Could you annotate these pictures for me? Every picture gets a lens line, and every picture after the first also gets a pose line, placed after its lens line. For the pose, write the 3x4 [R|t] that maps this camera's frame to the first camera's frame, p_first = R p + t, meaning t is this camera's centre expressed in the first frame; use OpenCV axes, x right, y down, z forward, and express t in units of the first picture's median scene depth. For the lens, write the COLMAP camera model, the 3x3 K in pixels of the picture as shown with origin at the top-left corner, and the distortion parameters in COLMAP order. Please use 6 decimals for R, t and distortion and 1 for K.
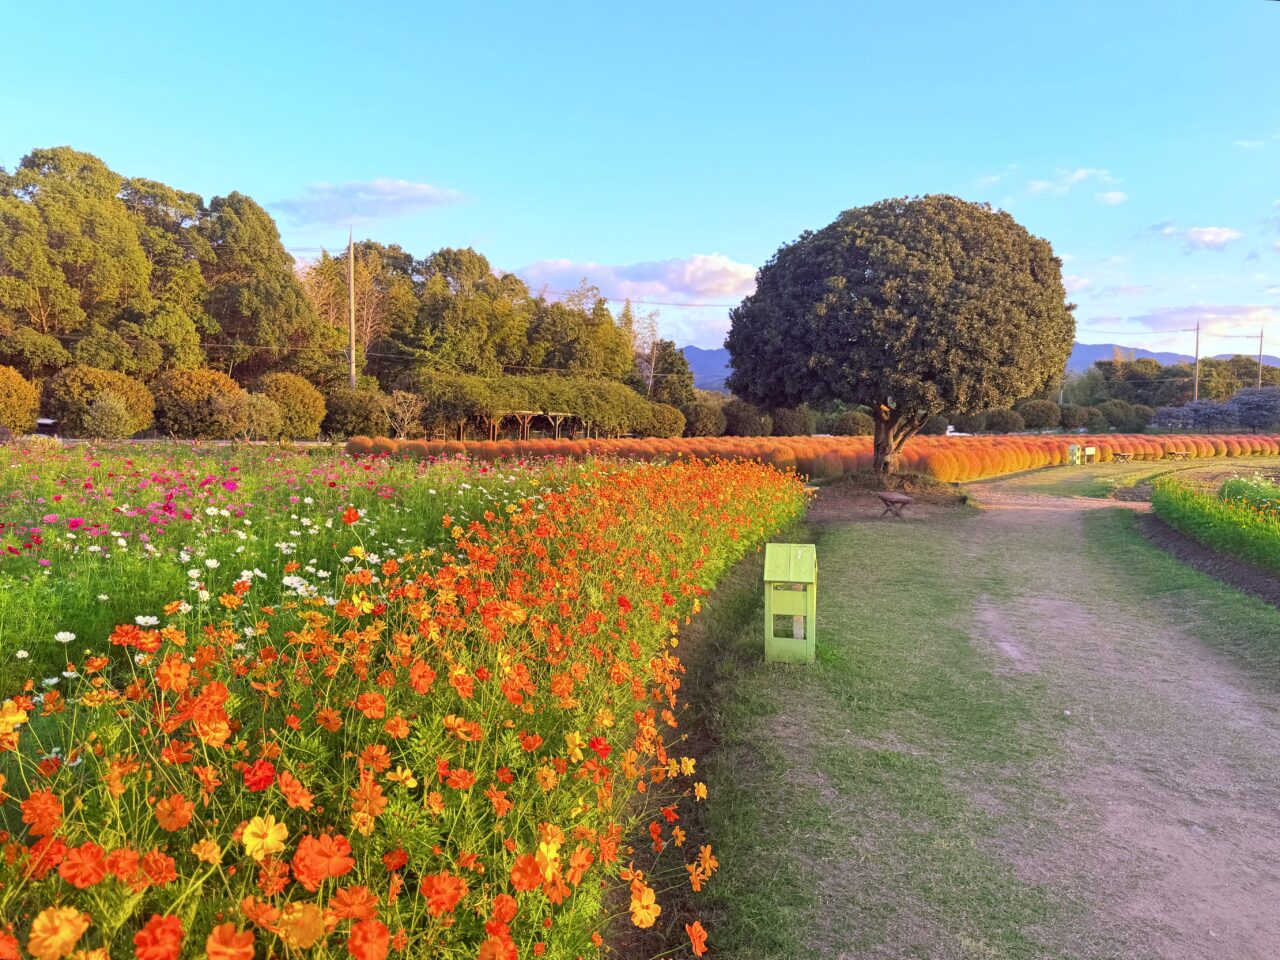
lens RADIAL K [[903.9, 0, 637.2], [0, 903.9, 479.4], [0, 0, 1]] dist [-0.003852, -0.004617]
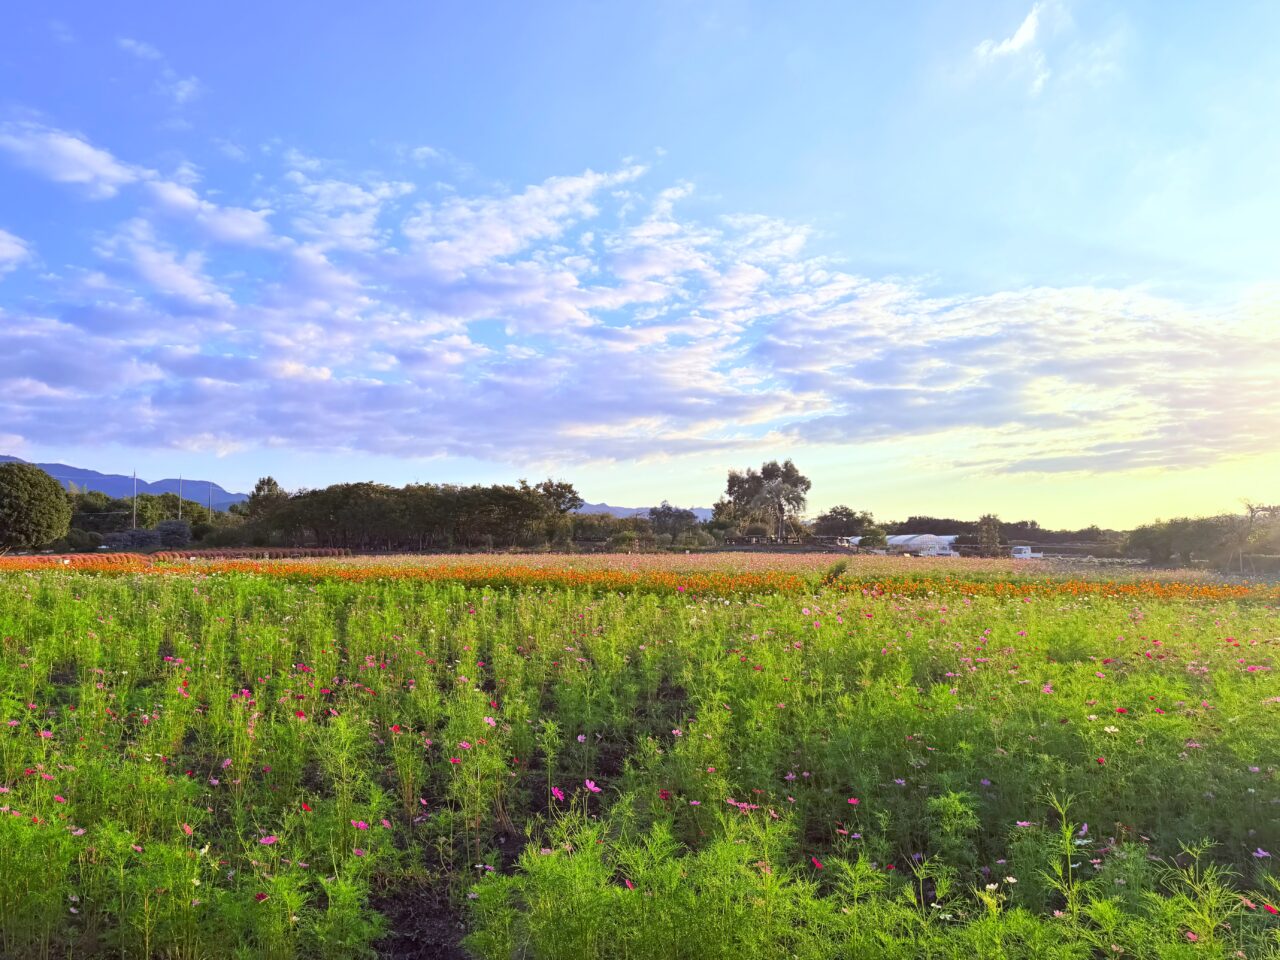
lens RADIAL K [[903.9, 0, 637.0], [0, 903.9, 481.5], [0, 0, 1]] dist [-0.003852, -0.004617]
pose [[0.496997, 0.041360, 0.866766, -1.138575], [0.071997, 0.993454, -0.088688, 0.115165], [-0.864760, 0.106482, 0.490766, -2.022893]]
